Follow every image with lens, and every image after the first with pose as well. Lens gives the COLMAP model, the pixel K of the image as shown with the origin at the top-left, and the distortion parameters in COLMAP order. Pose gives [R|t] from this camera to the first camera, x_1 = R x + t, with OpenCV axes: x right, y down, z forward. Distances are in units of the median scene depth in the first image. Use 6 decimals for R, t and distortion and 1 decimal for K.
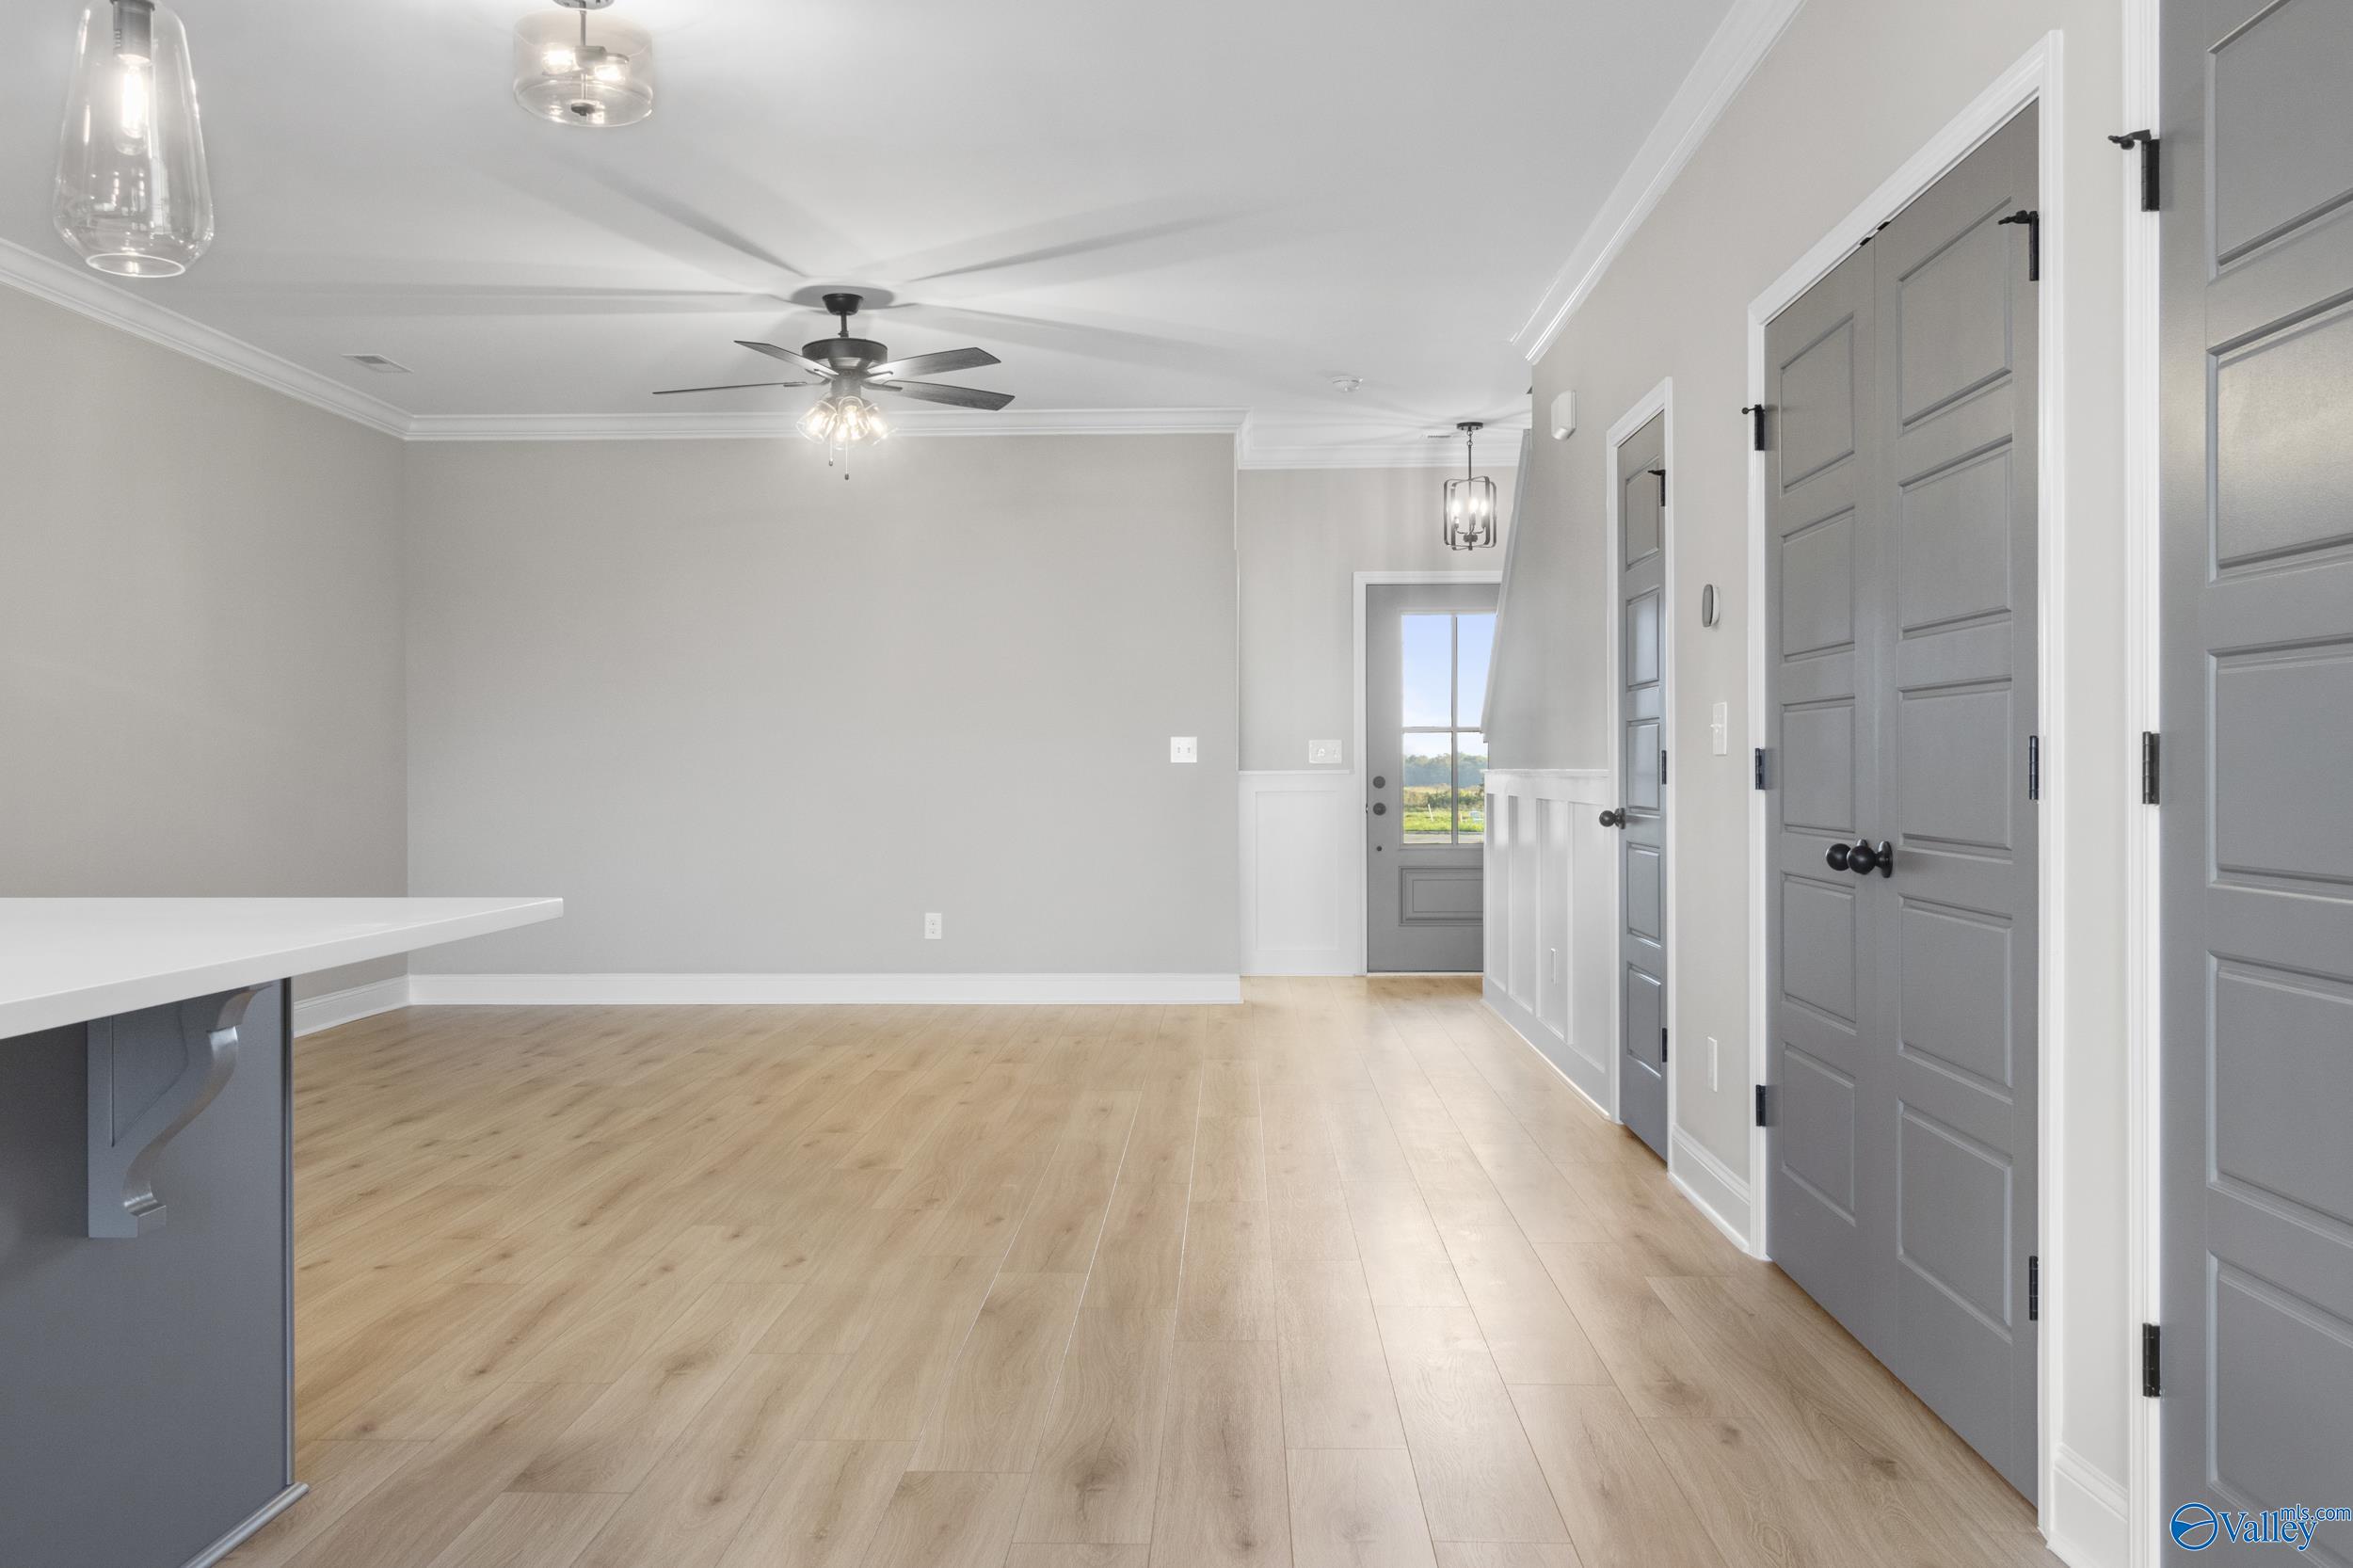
lens RADIAL K [[1918.8, 0, 1176.5], [0, 1918.8, 784.0], [0, 0, 1]] dist [0.086064, -0.002451]
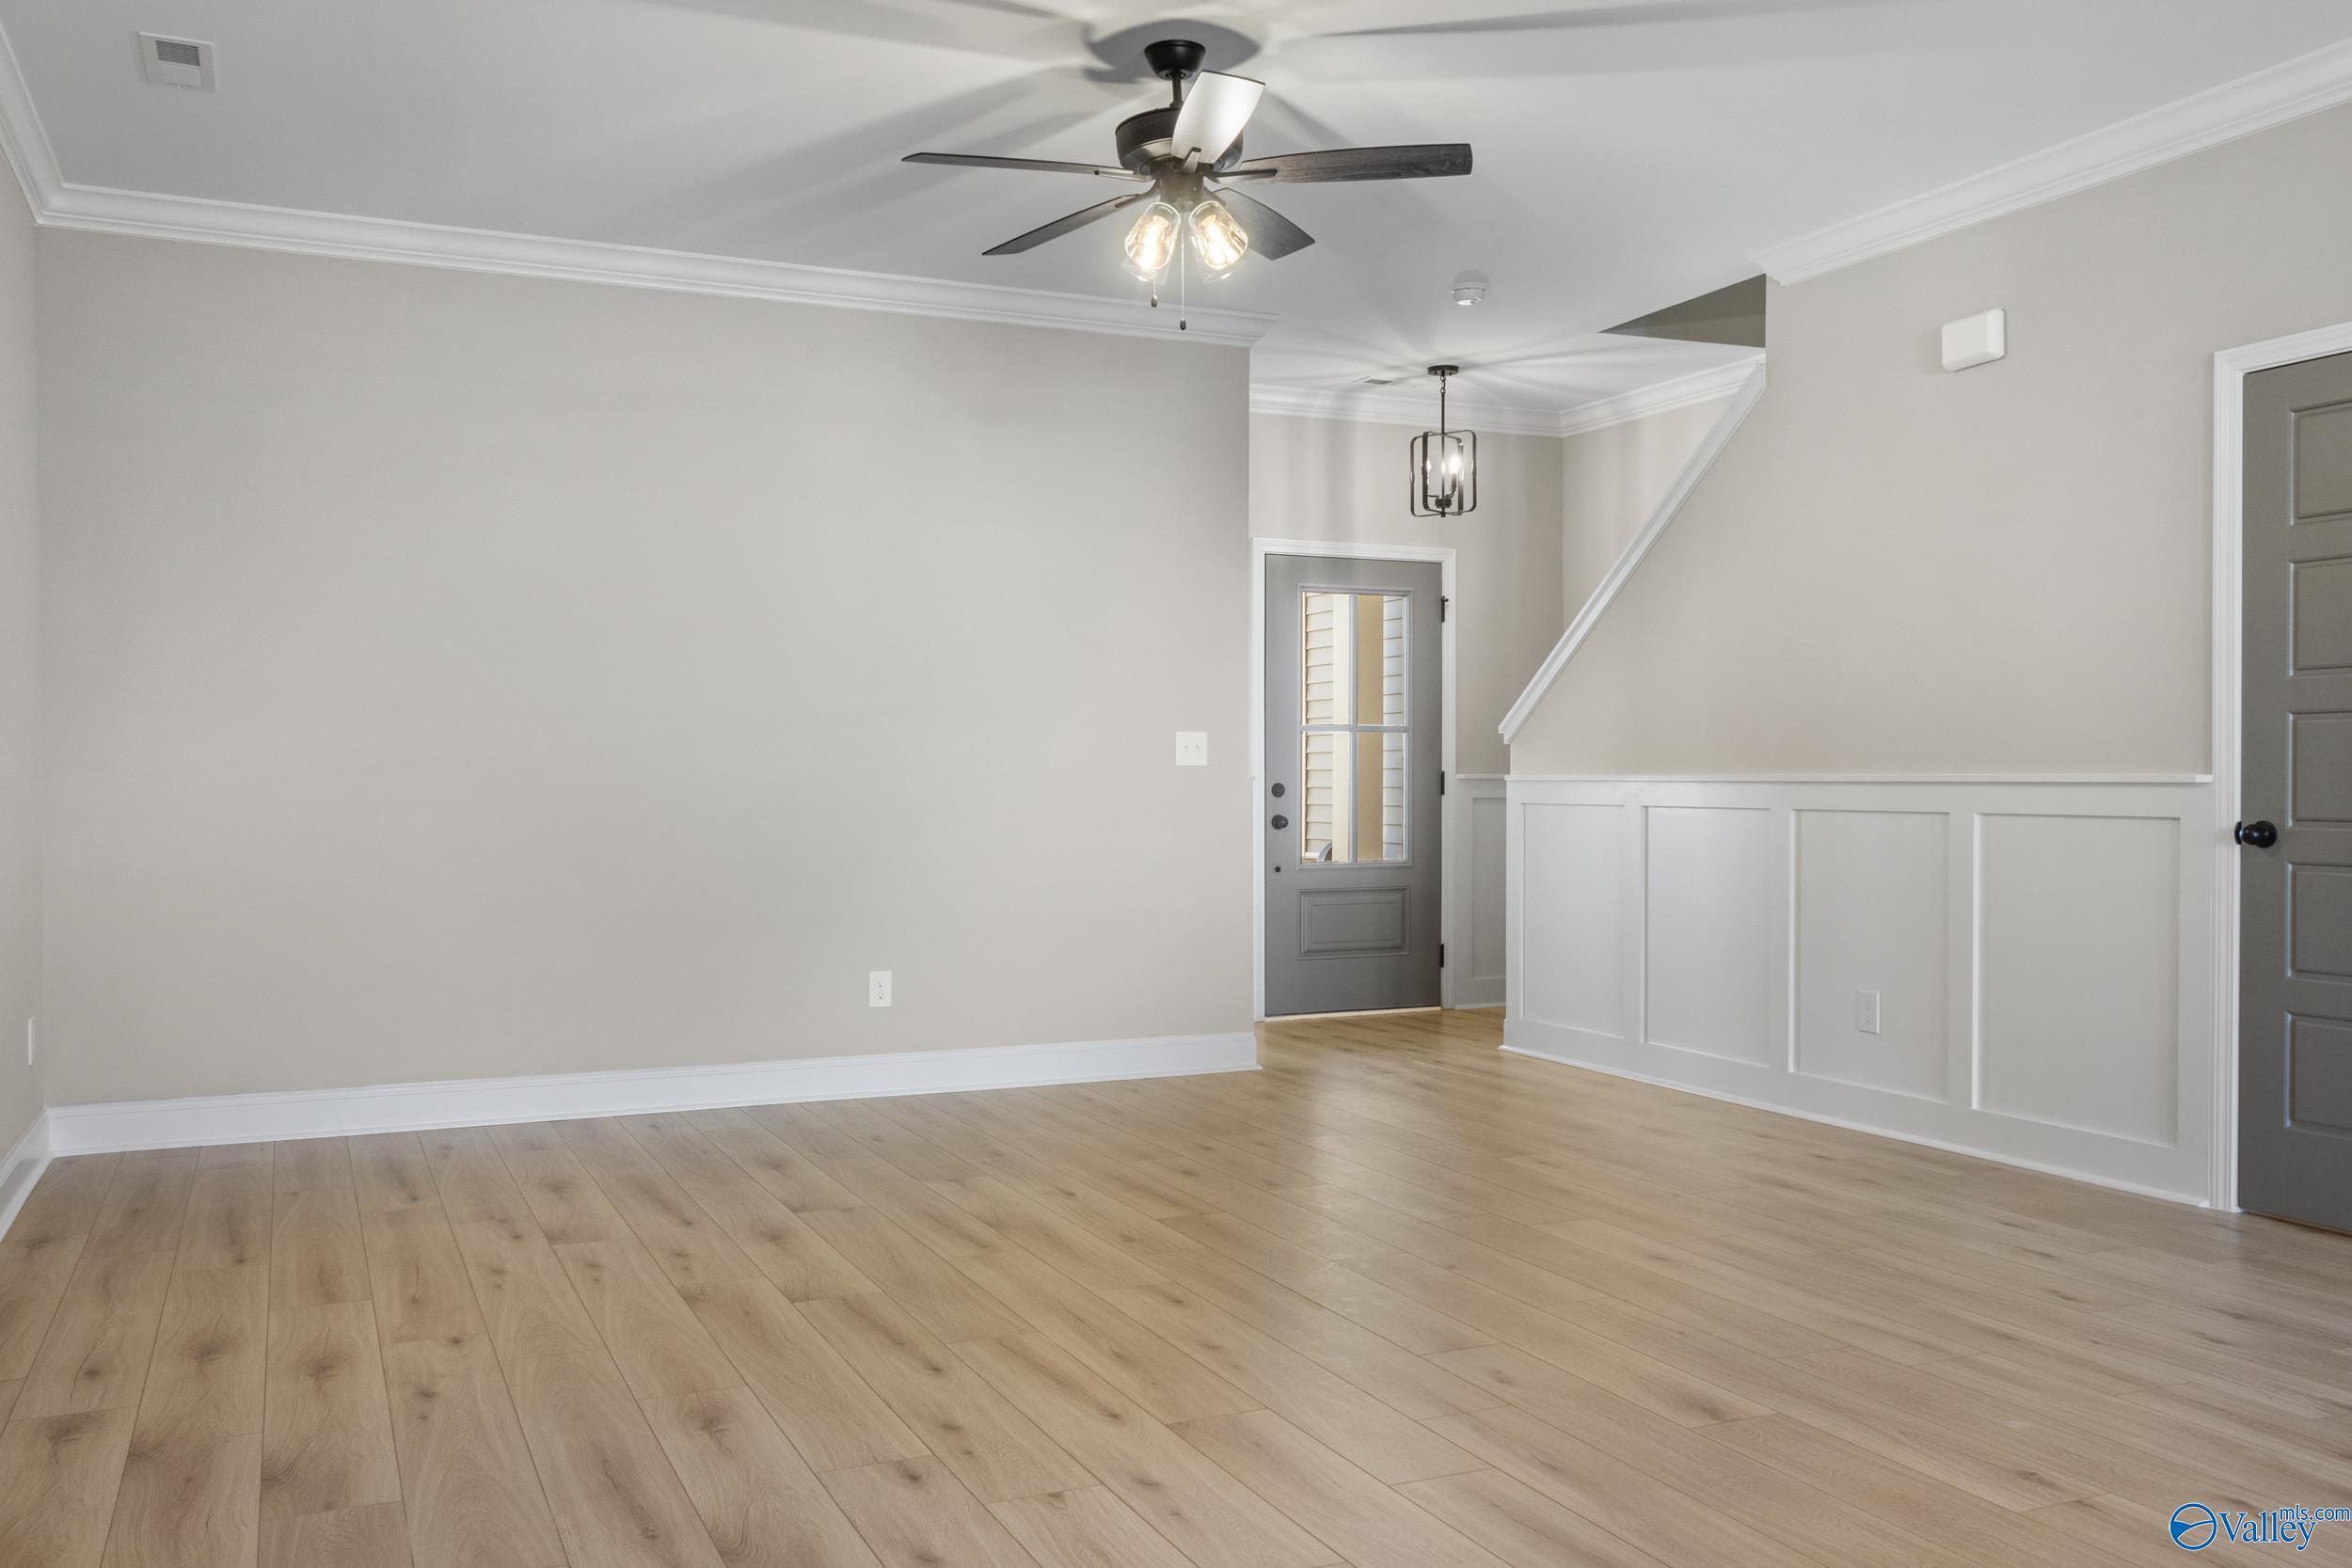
lens RADIAL K [[1917.8, 0, 1176.0], [0, 1917.8, 784.0], [0, 0, 1]] dist [0.086064, -0.002451]
pose [[0.904334, -0.000463, 0.426826, -0.317329], [0.003041, 0.999981, -0.005358, 0.000876], [-0.426816, 0.006143, 0.904318, 0.282518]]
